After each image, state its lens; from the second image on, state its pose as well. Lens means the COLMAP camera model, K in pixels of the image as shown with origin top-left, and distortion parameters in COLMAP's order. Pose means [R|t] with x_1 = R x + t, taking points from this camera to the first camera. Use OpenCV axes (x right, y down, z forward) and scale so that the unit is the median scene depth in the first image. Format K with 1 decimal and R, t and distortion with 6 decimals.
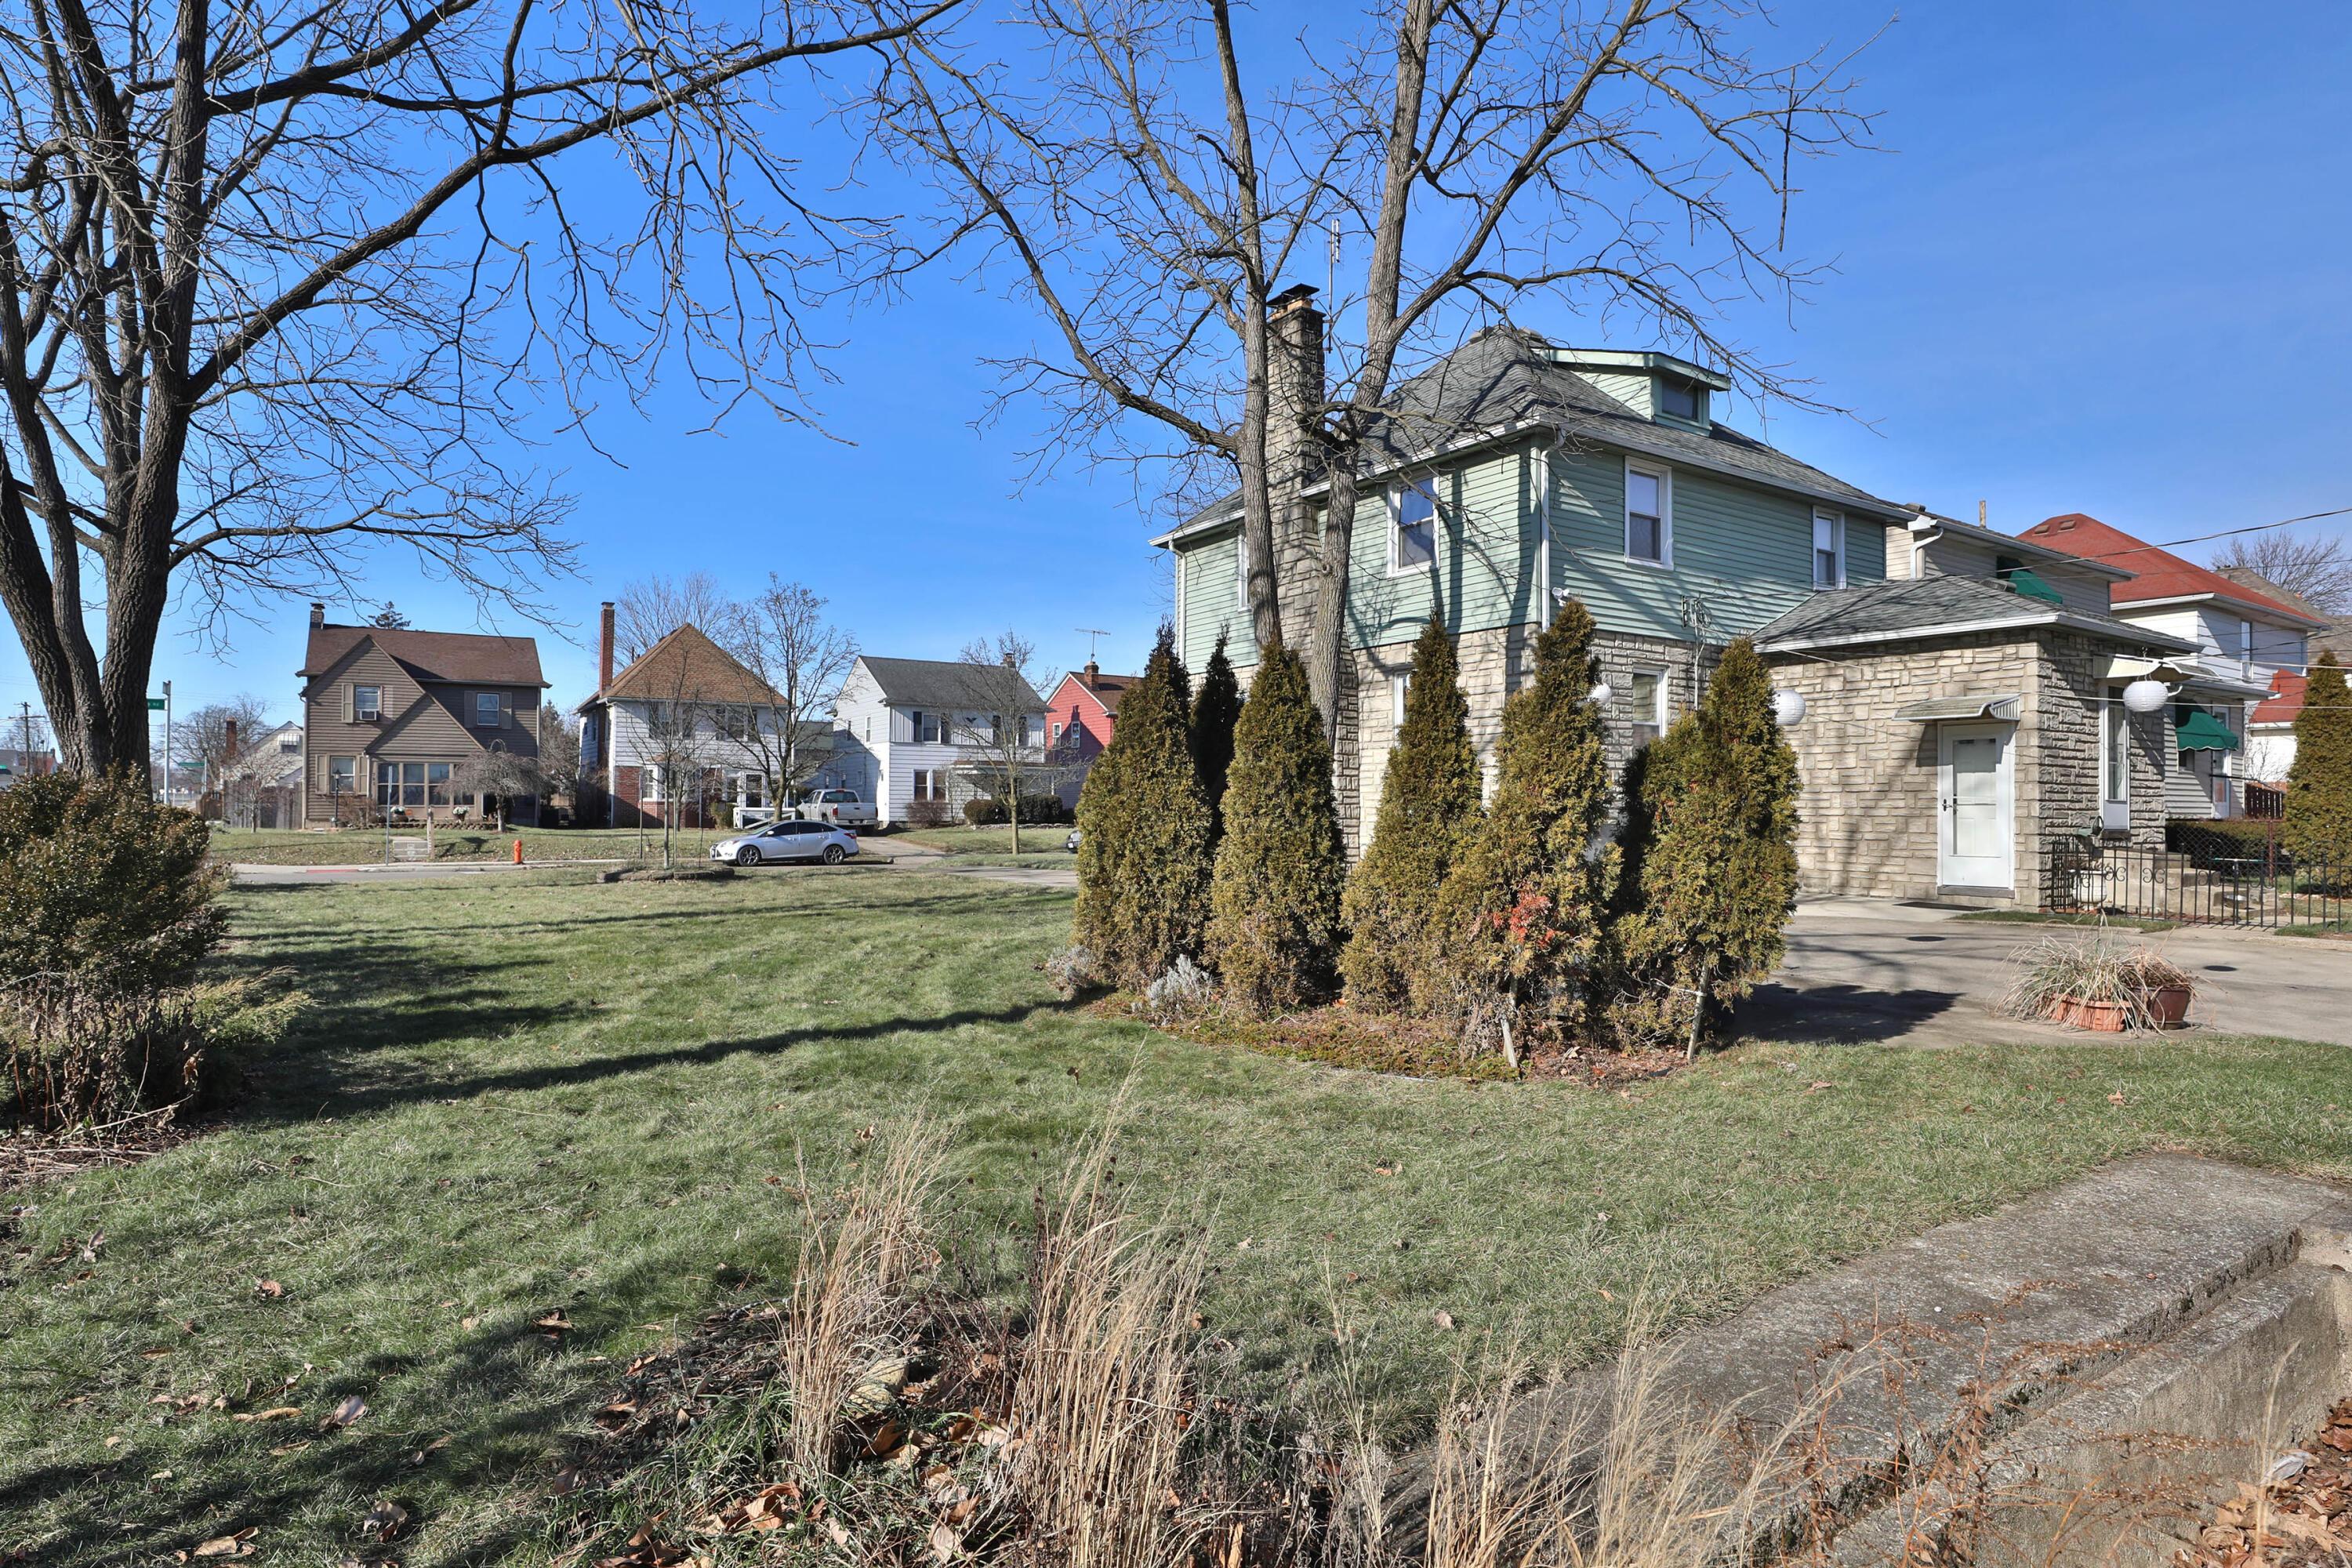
lens RADIAL K [[1264.8, 0, 1163.6], [0, 1264.8, 795.4], [0, 0, 1]] dist [-0.025986, 0.002587]
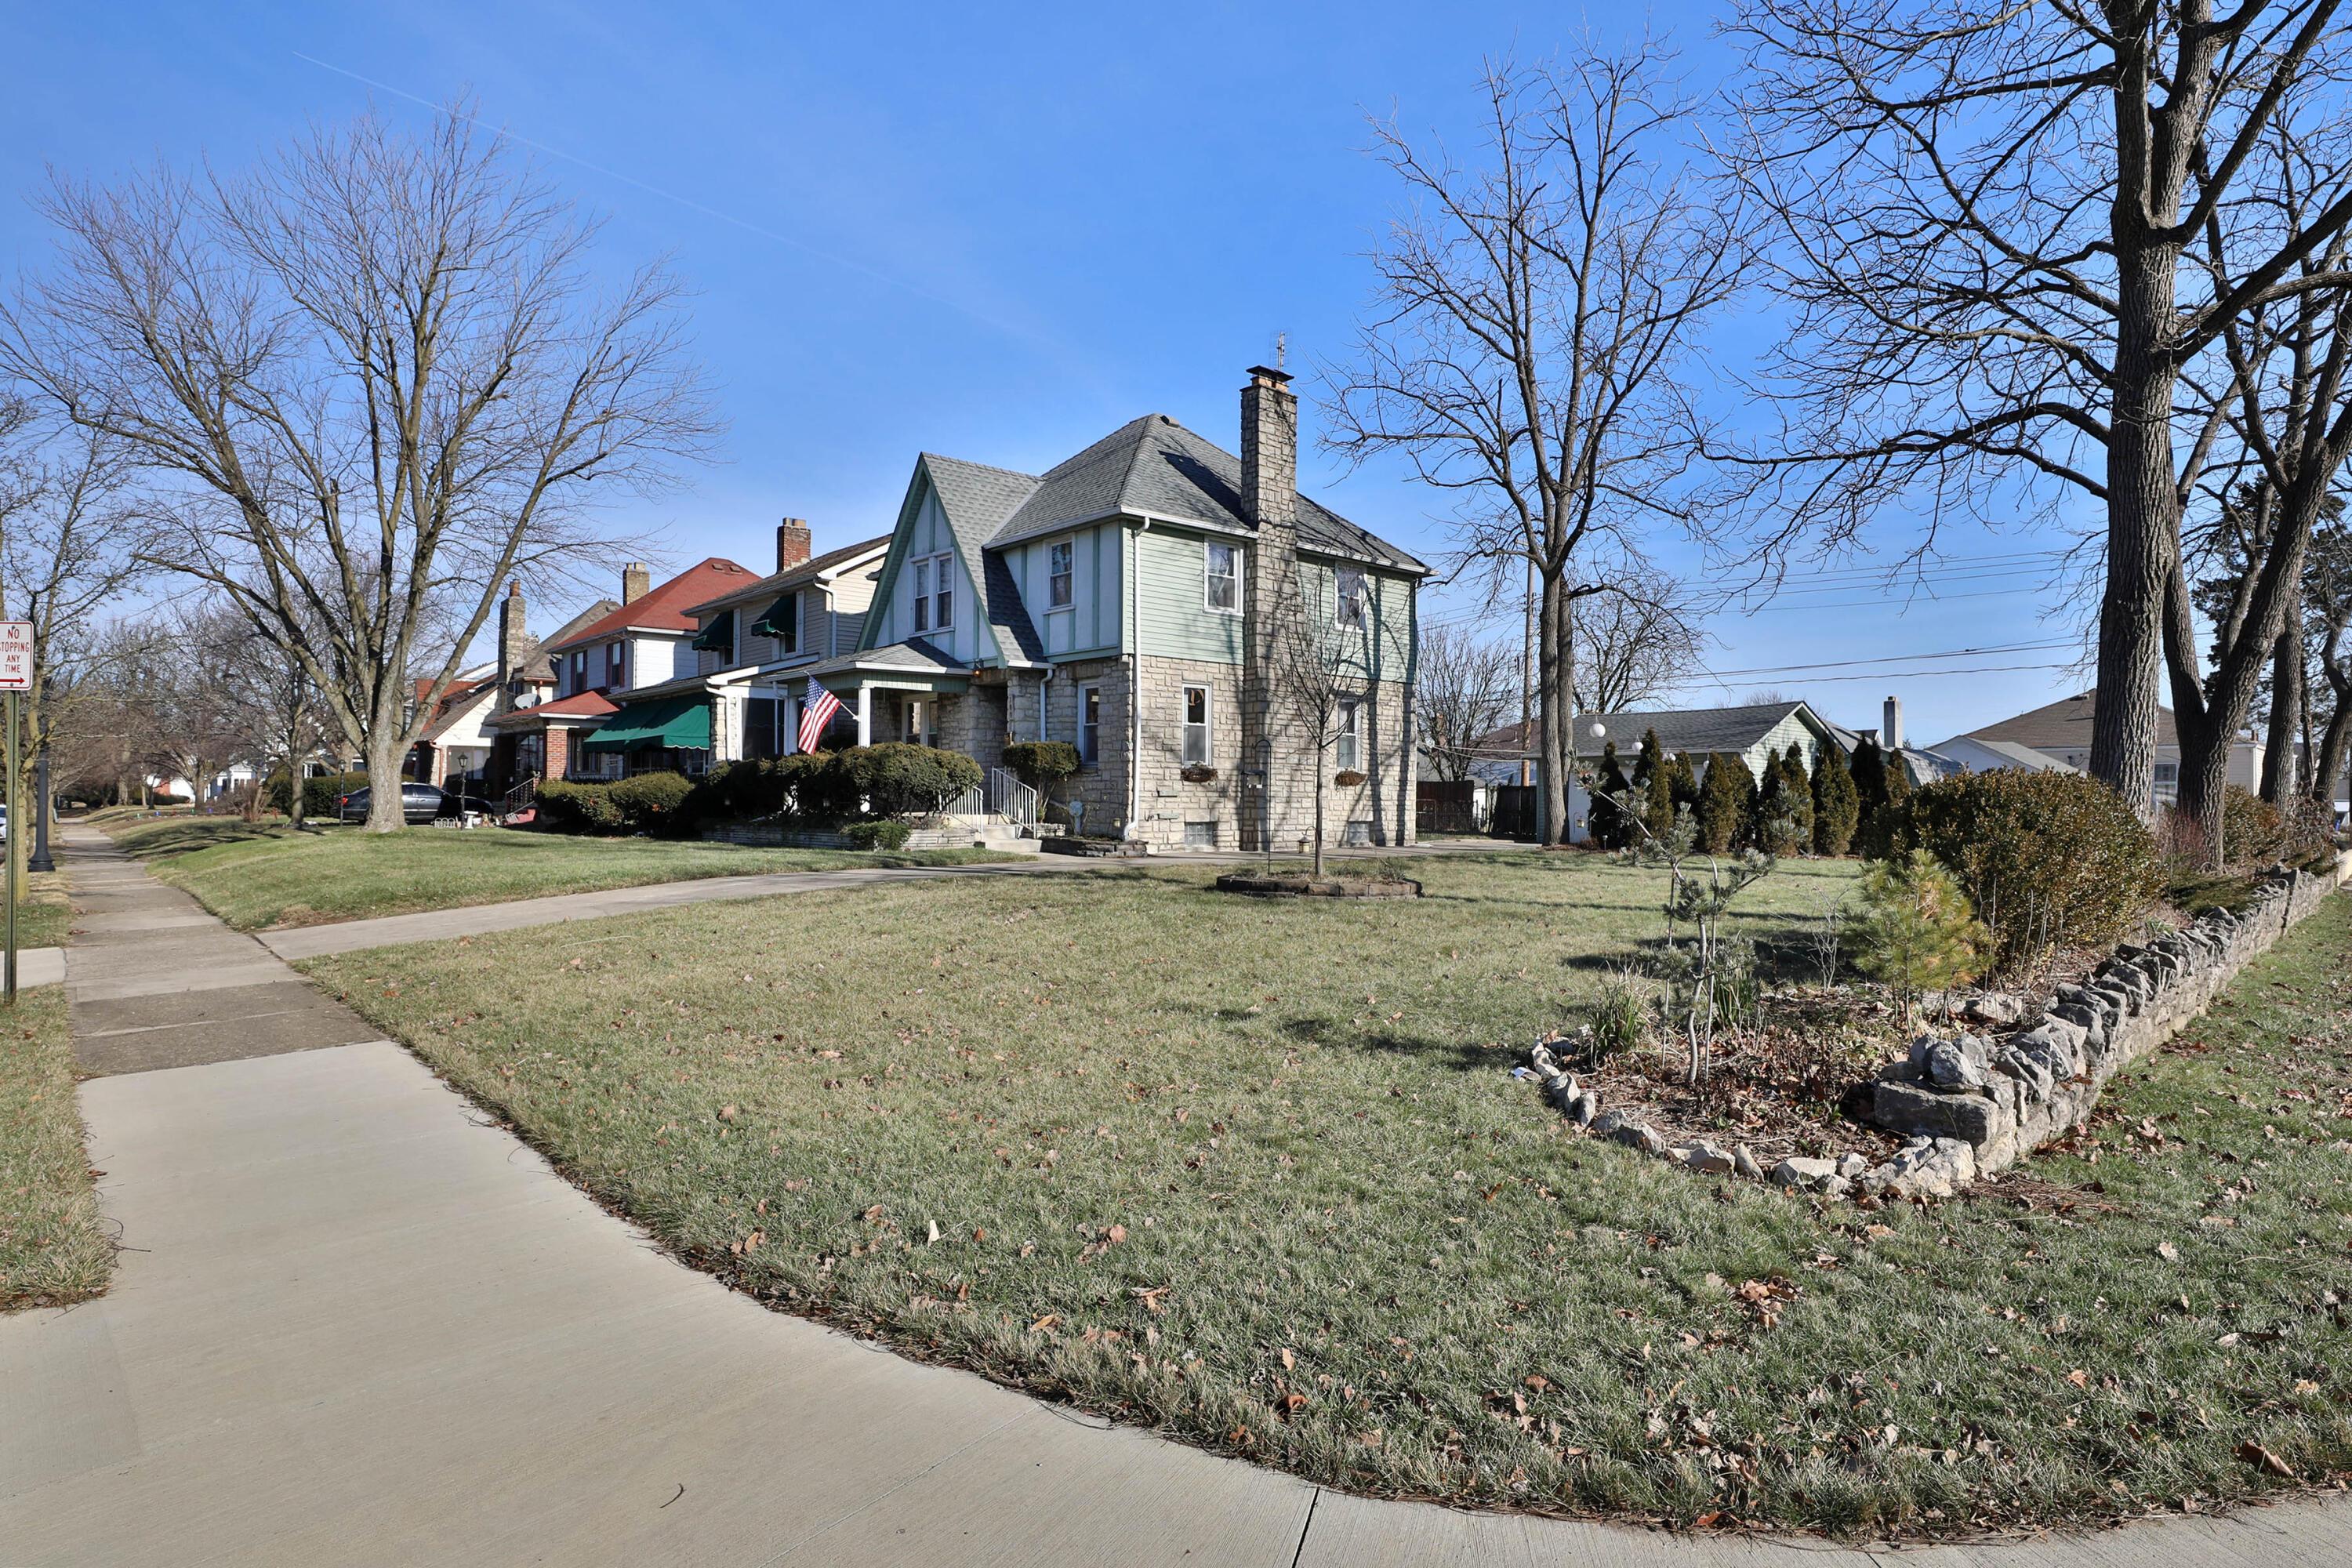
lens RADIAL K [[1264.8, 0, 1187.8], [0, 1264.8, 790.9], [0, 0, 1]] dist [-0.025986, 0.002587]
pose [[-0.150108, 0.005951, 0.988652, -1.267378], [-0.017503, 0.999809, -0.008676, 0.027987], [-0.988515, -0.018607, -0.149975, 1.441960]]
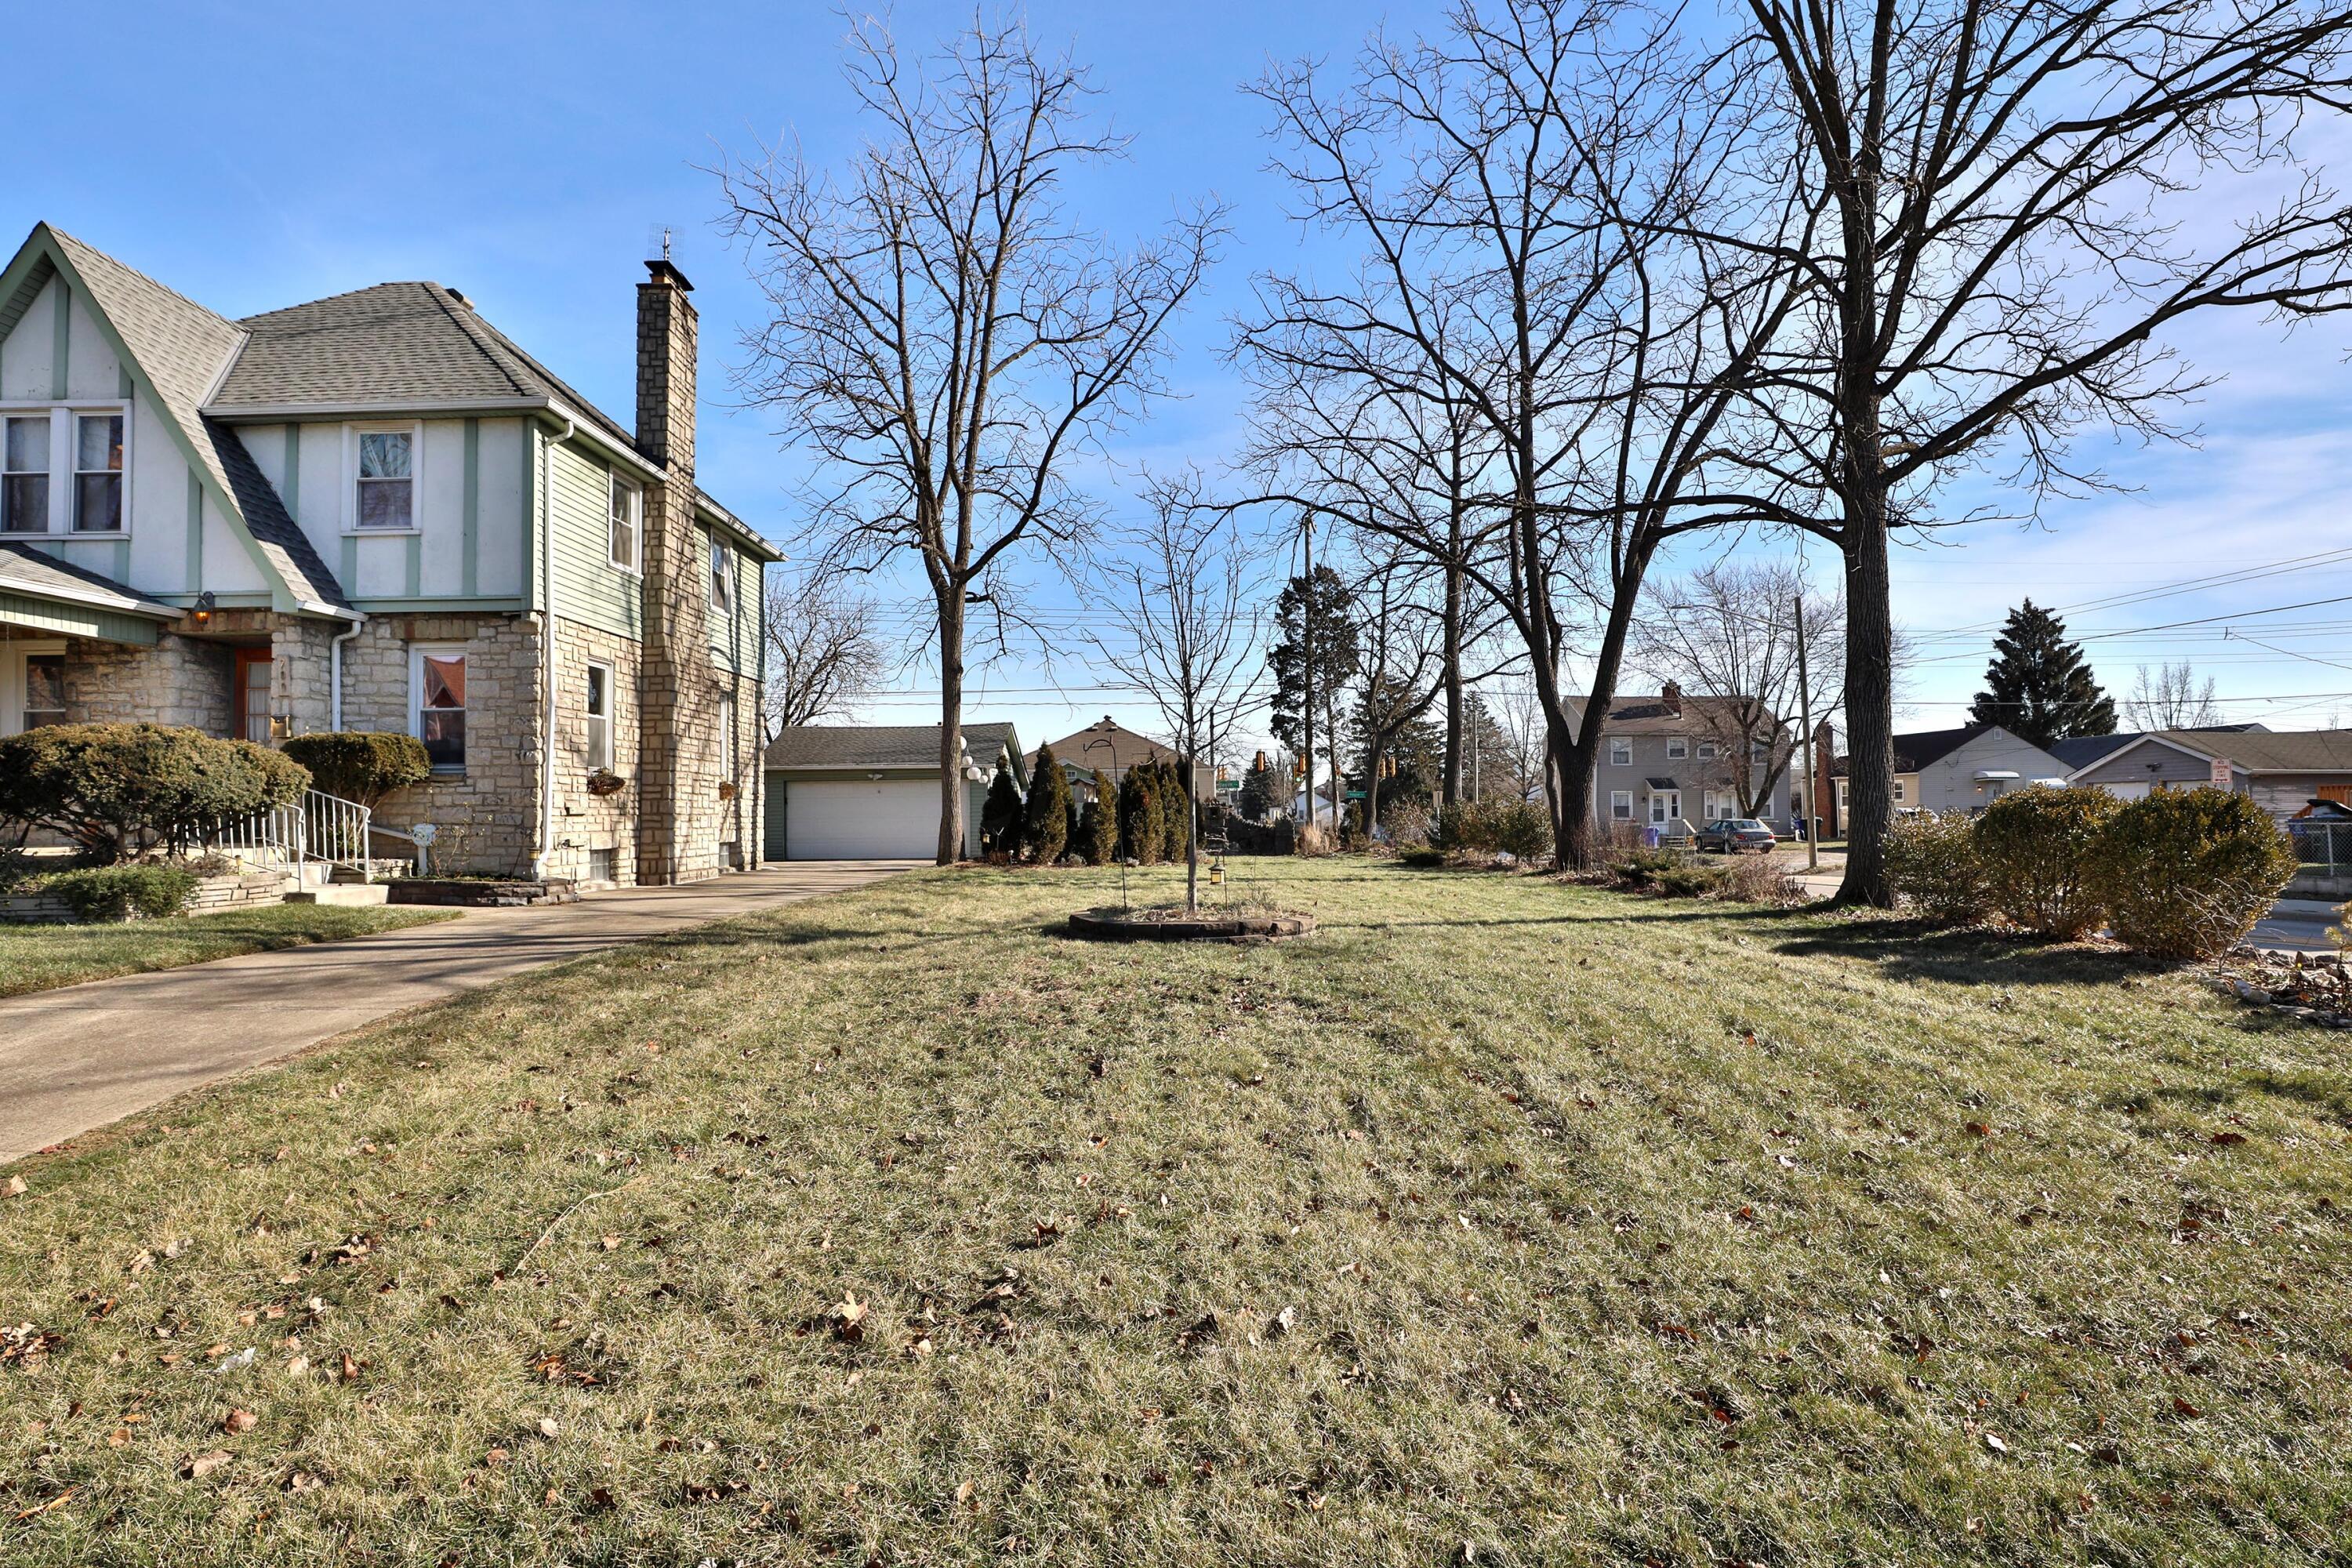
lens RADIAL K [[1201.8, 0, 1158.5], [0, 1201.8, 779.0], [0, 0, 1]] dist [-0.020928, 0.000330]
pose [[-0.824900, 0.021487, 0.564870, -0.827229], [-0.000651, 0.999241, -0.038962, 0.030185], [-0.565278, -0.032507, -0.824260, 1.754550]]
